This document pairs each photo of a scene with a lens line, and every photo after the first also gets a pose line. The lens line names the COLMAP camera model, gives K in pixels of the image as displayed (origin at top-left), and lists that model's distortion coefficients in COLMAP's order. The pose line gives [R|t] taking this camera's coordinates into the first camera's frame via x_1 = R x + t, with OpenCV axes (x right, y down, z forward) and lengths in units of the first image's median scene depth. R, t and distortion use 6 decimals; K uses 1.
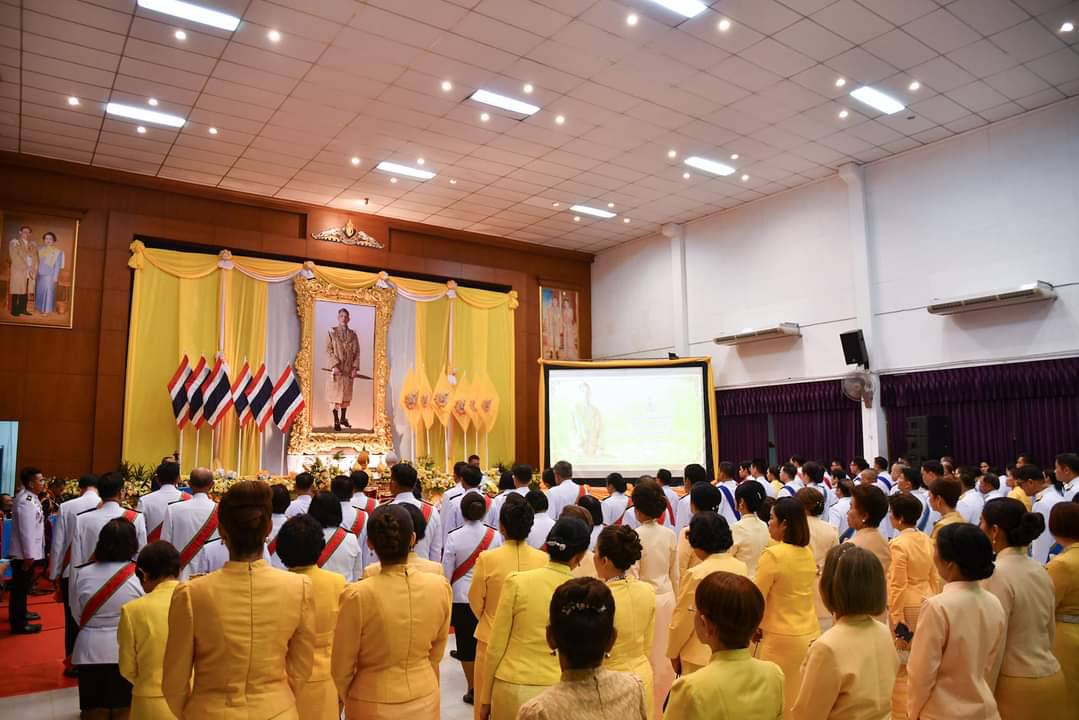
lens RADIAL K [[754.7, 0, 533.8], [0, 754.7, 363.0], [0, 0, 1]] dist [-0.133385, 0.077534]
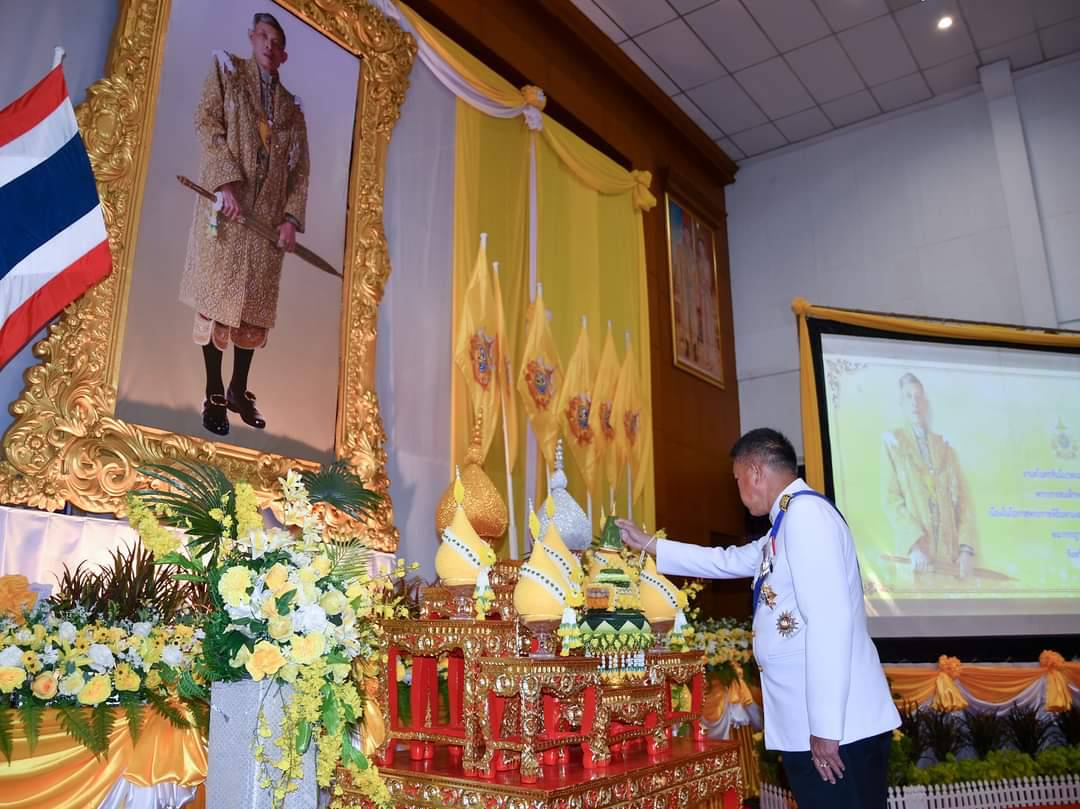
lens RADIAL K [[858.6, 0, 503.9], [0, 858.6, 405.2], [0, 0, 1]] dist [-0.101909, 0.002643]
pose [[0.961283, 0.084415, 0.262314, -0.238928], [-0.046174, 0.987807, -0.148676, 0.115651], [-0.271666, 0.130808, 0.953460, 0.691660]]
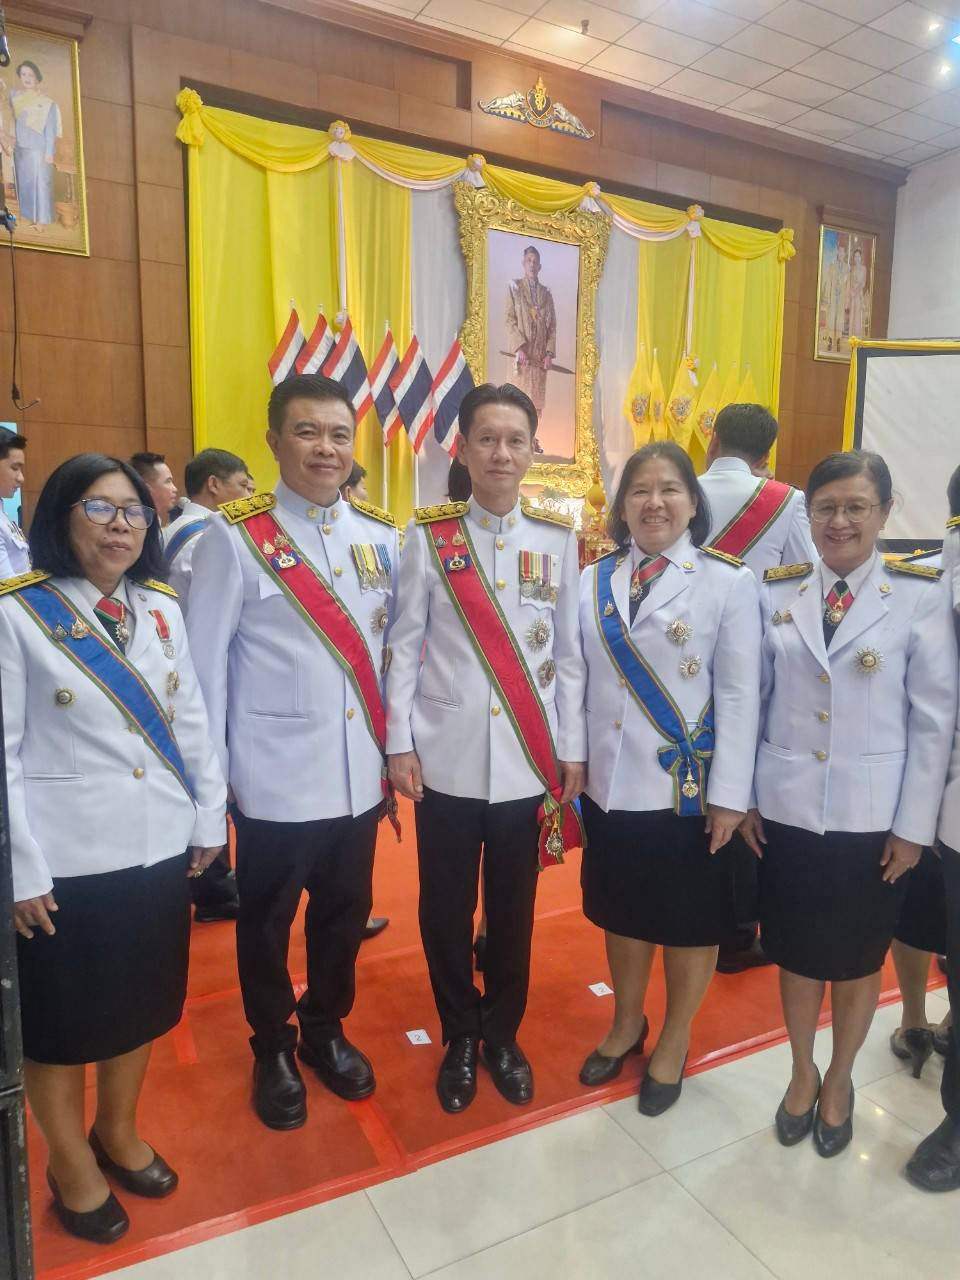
lens RADIAL K [[881.7, 0, 480.0], [0, 881.7, 640.0], [0, 0, 1]] dist [0.048467, -0.054207]
pose [[0.992475, 0.030900, -0.118484, -0.201532], [-0.001823, 0.971256, 0.238029, 0.061519], [0.122433, -0.236022, 0.964004, 0.245880]]
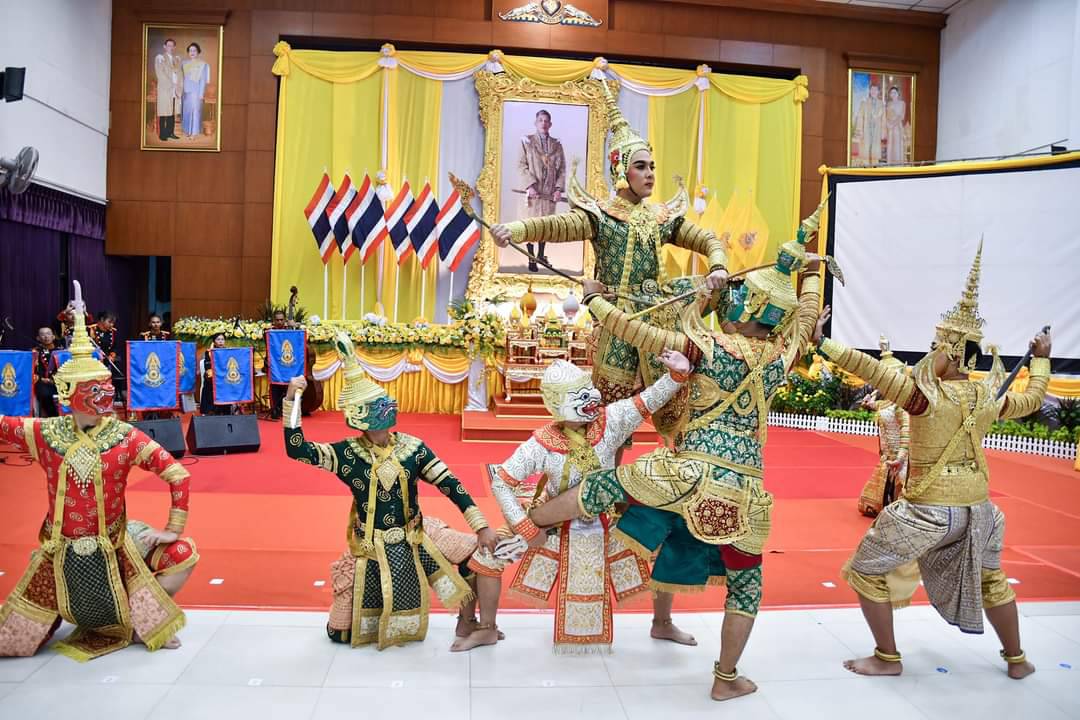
lens RADIAL K [[755.4, 0, 534.3], [0, 755.4, 363.0], [0, 0, 1]] dist [-0.133385, 0.077534]
pose [[0.863049, 0.062389, -0.501252, 0.128805], [0.019145, 0.987590, 0.155884, 0.061406], [0.504757, -0.144132, 0.851144, 0.320256]]
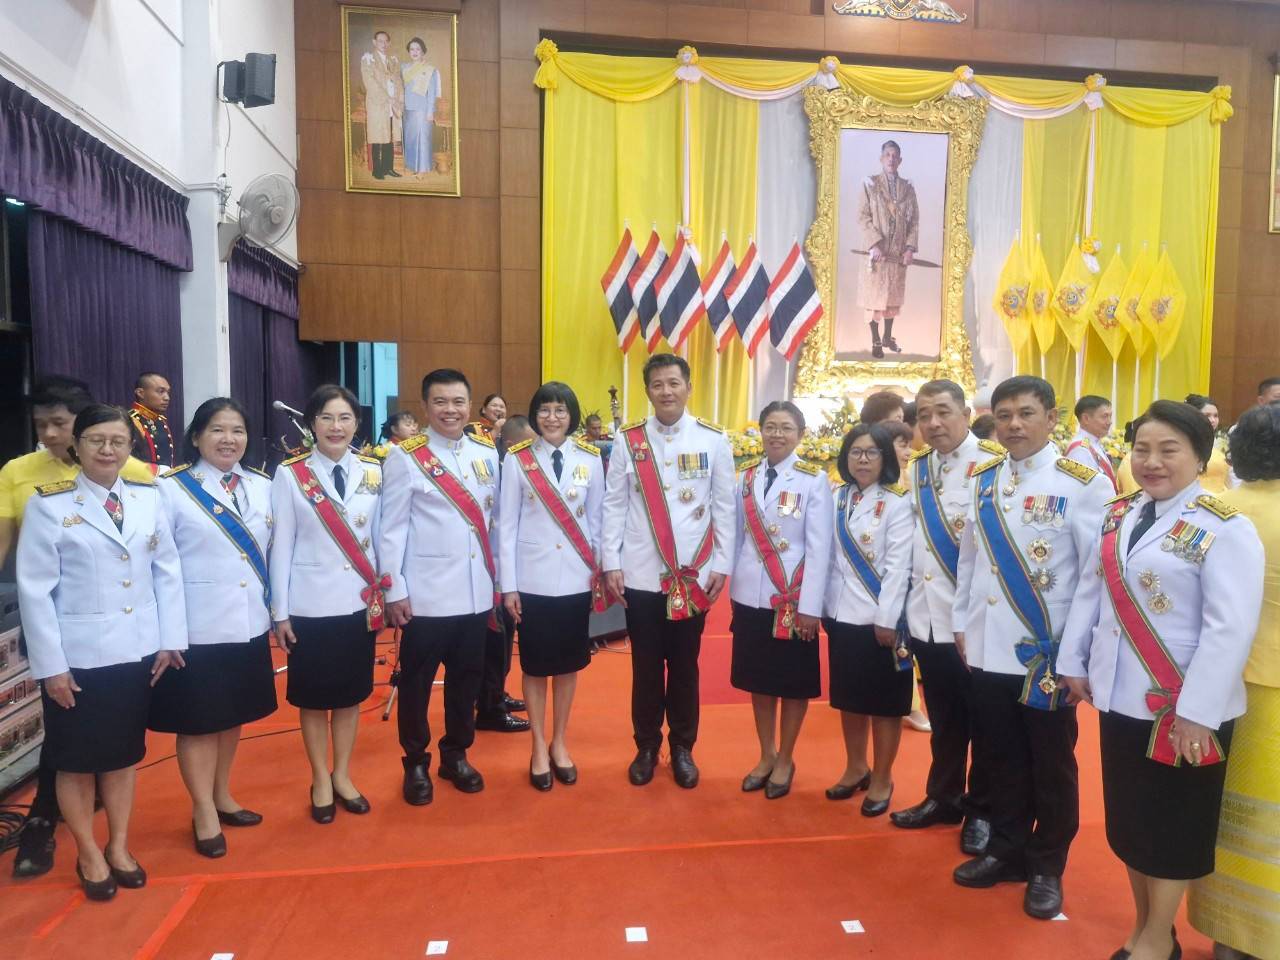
lens RADIAL K [[883.5, 0, 643.8], [0, 883.5, 474.1], [0, 0, 1]] dist [0.104444, -0.152878]
pose [[0.887992, 0.044958, -0.457655, -0.097827], [0.036629, 0.985133, 0.167846, 0.054938], [0.458397, -0.165809, 0.873143, 0.277980]]
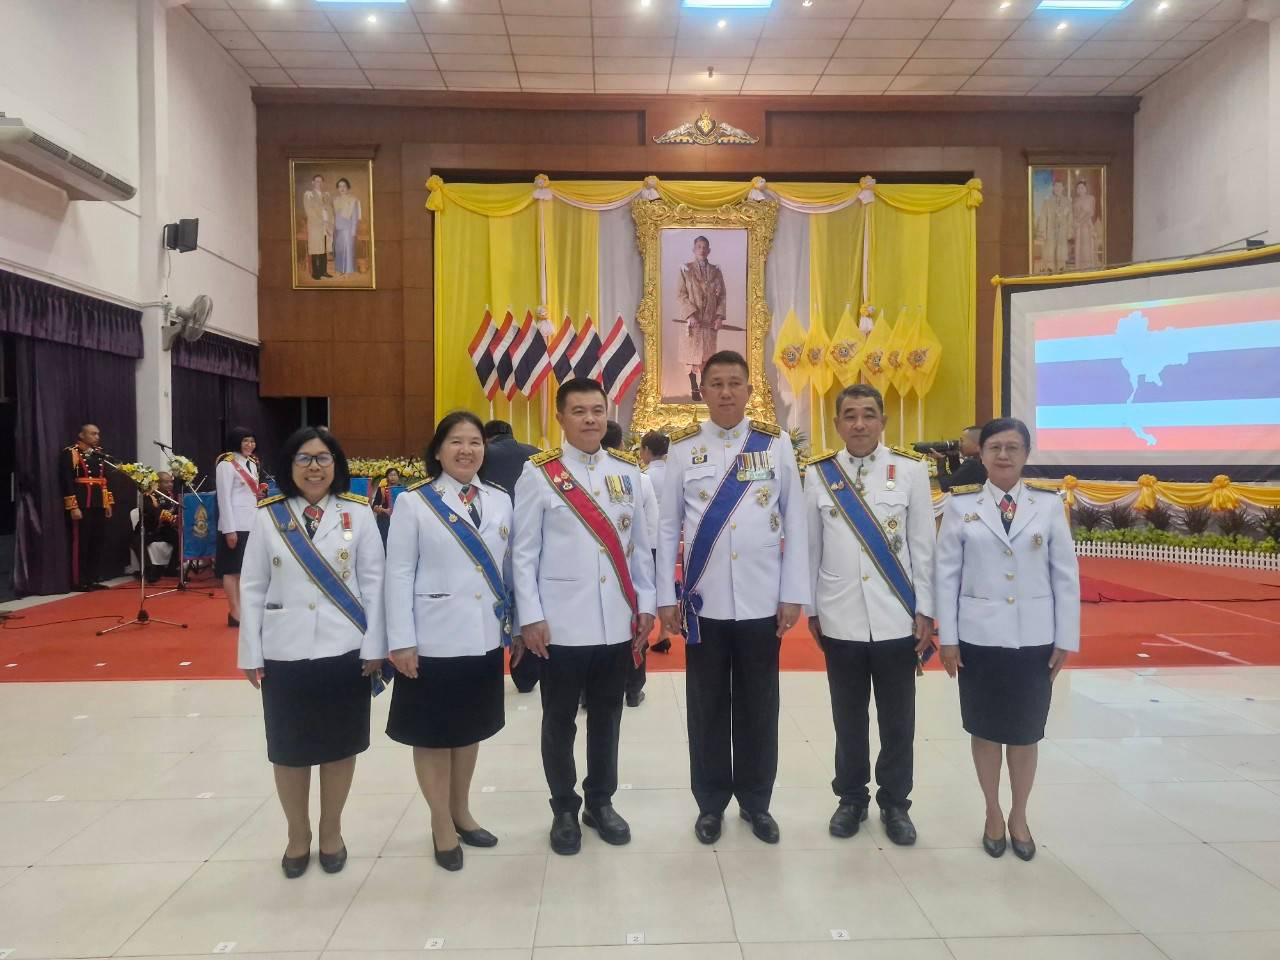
lens RADIAL K [[883.5, 0, 643.8], [0, 883.5, 474.1], [0, 0, 1]] dist [0.104444, -0.152878]
pose [[0.834931, 0.013182, -0.550197, 0.186262], [0.061117, 0.991309, 0.116496, 0.054794], [0.546951, -0.130892, 0.826869, 0.207056]]
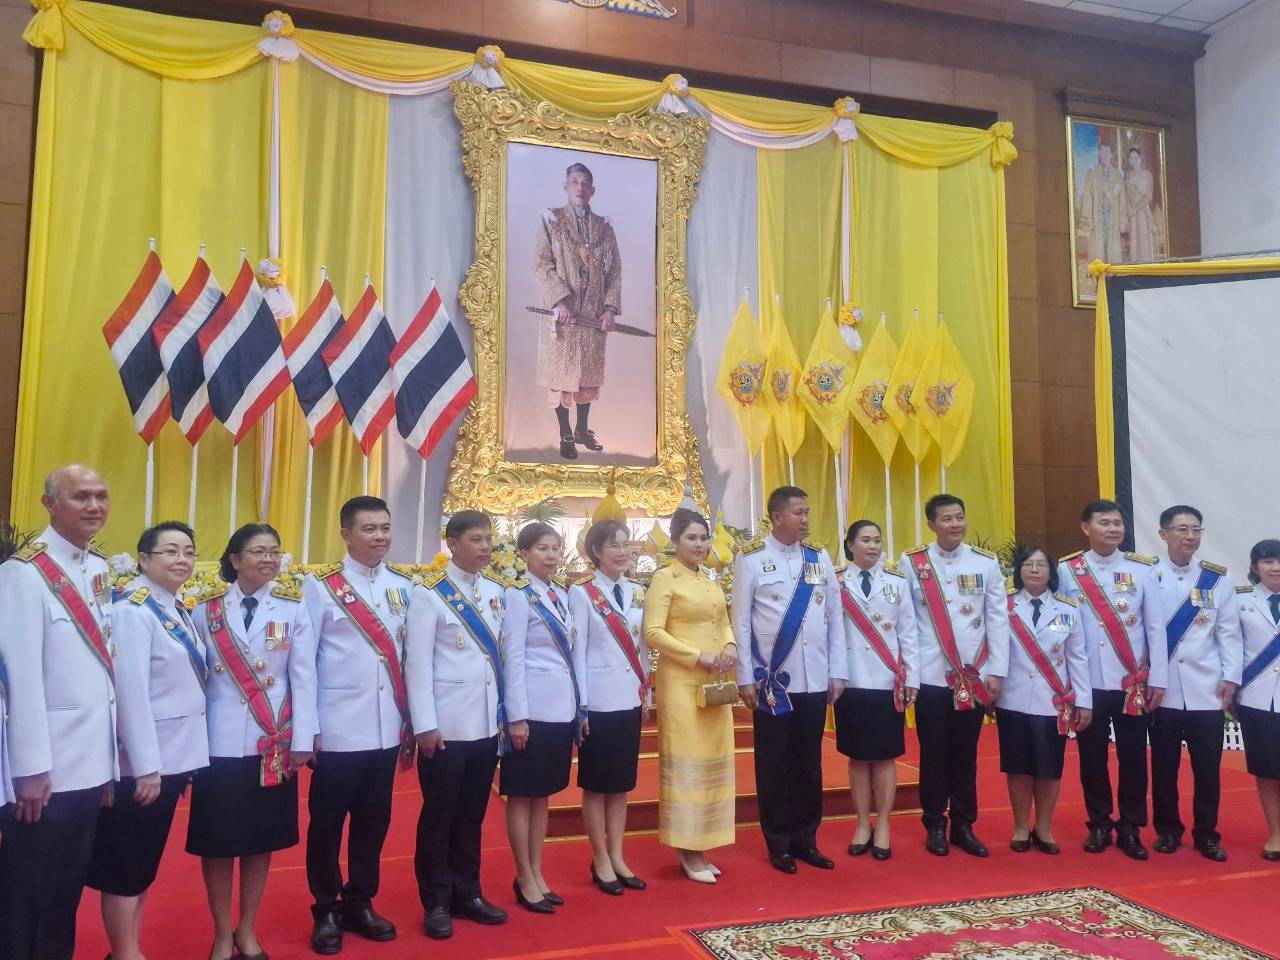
lens RADIAL K [[1020.6, 0, 614.2], [0, 1020.6, 472.1], [0, 0, 1]] dist [0.098902, -0.124003]
pose [[0.948667, -0.014084, -0.315962, -0.059330], [0.025615, 0.999148, 0.032372, 0.078594], [0.315237, -0.038804, 0.948219, 0.461507]]
